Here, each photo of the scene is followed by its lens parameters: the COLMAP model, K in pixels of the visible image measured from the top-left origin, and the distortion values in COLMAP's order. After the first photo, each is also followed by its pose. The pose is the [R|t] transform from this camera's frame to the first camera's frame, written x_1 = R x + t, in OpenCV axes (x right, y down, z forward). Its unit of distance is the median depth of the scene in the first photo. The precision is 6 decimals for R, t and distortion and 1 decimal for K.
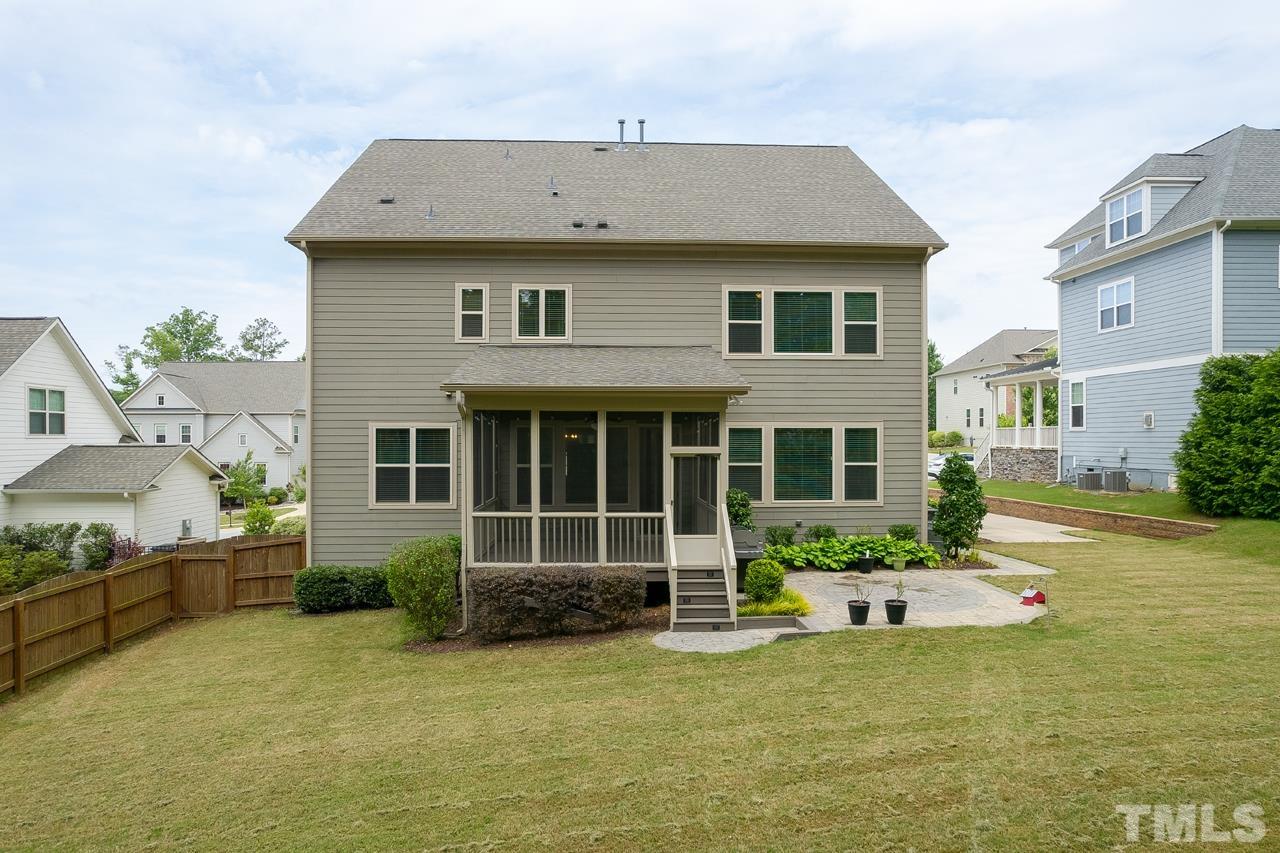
lens RADIAL K [[811.3, 0, 639.3], [0, 811.3, 426.9], [0, 0, 1]] dist [-0.046528, 0.006331]
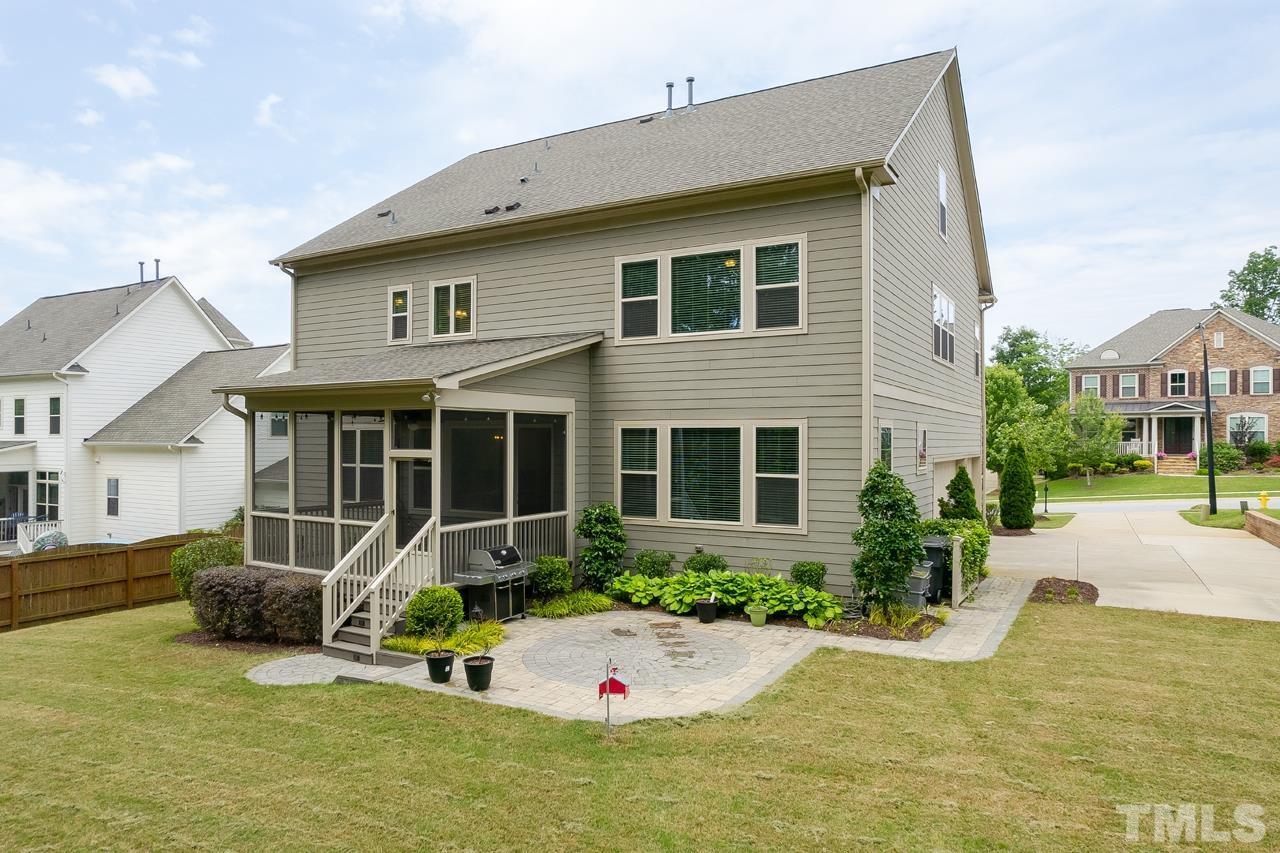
lens RADIAL K [[811.3, 0, 641.4], [0, 811.3, 431.9], [0, 0, 1]] dist [-0.046528, 0.006331]
pose [[0.844686, -0.002456, -0.535256, 0.571219], [0.003550, 0.999993, 0.001013, 0.004308], [0.535250, -0.002756, 0.844689, 0.307208]]
